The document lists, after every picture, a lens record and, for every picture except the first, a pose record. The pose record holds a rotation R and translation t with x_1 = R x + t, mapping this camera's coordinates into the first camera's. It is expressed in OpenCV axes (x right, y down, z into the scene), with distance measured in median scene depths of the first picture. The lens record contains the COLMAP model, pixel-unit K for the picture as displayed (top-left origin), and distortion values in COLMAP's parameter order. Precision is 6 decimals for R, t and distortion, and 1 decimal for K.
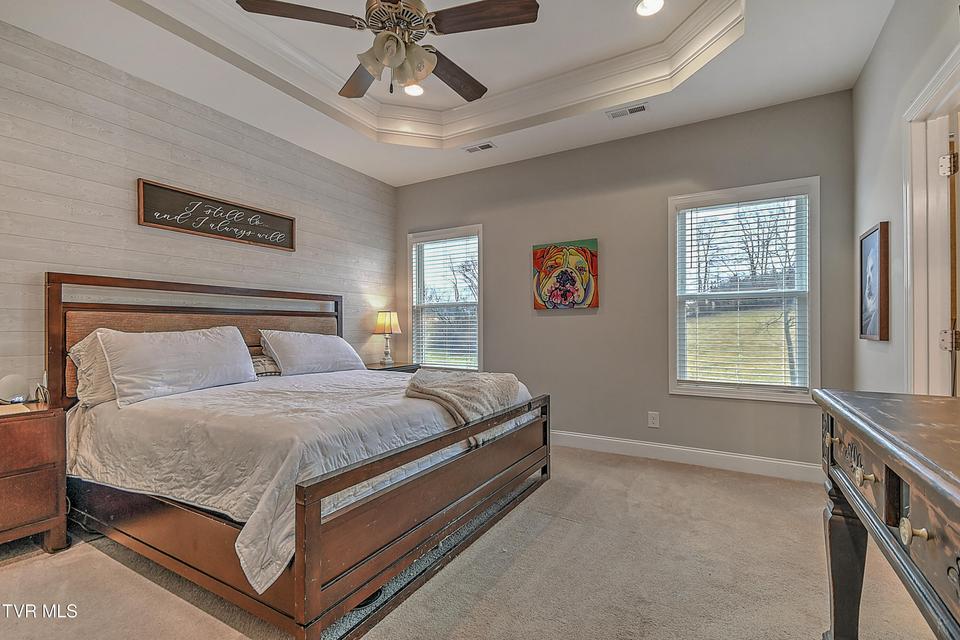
lens RADIAL K [[429.5, 0, 478.8], [0, 429.5, 326.2], [0, 0, 1]] dist [0.014313, -0.000223]
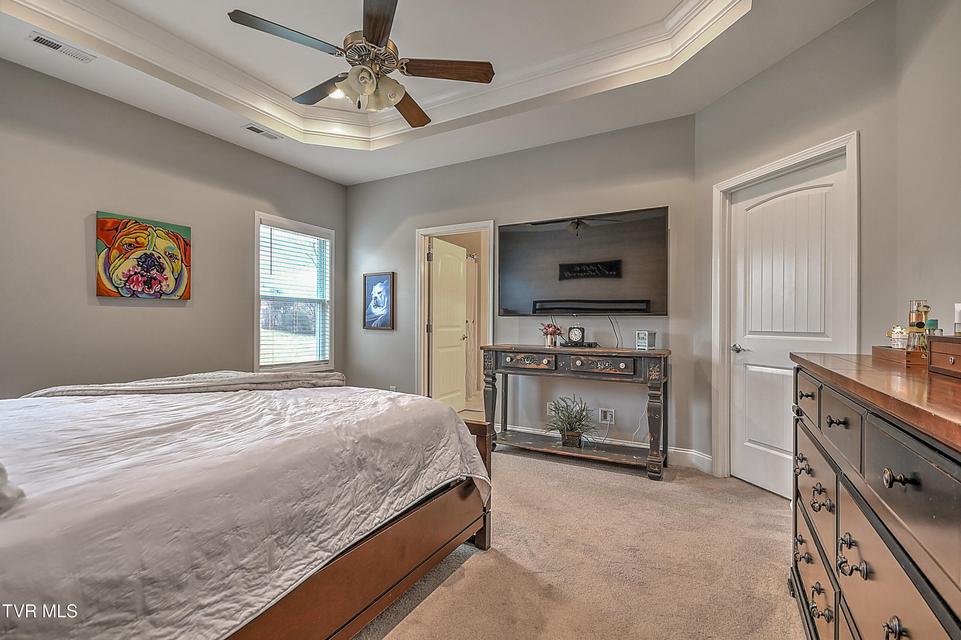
lens RADIAL K [[427.6, 0, 481.5], [0, 427.6, 322.7], [0, 0, 1]] dist [0.019727, -0.009625]
pose [[-0.007673, 0.003746, 0.999964, -0.670355], [-0.010782, 0.999935, -0.003828, 0.003411], [-0.999912, -0.010811, -0.007632, 0.355723]]
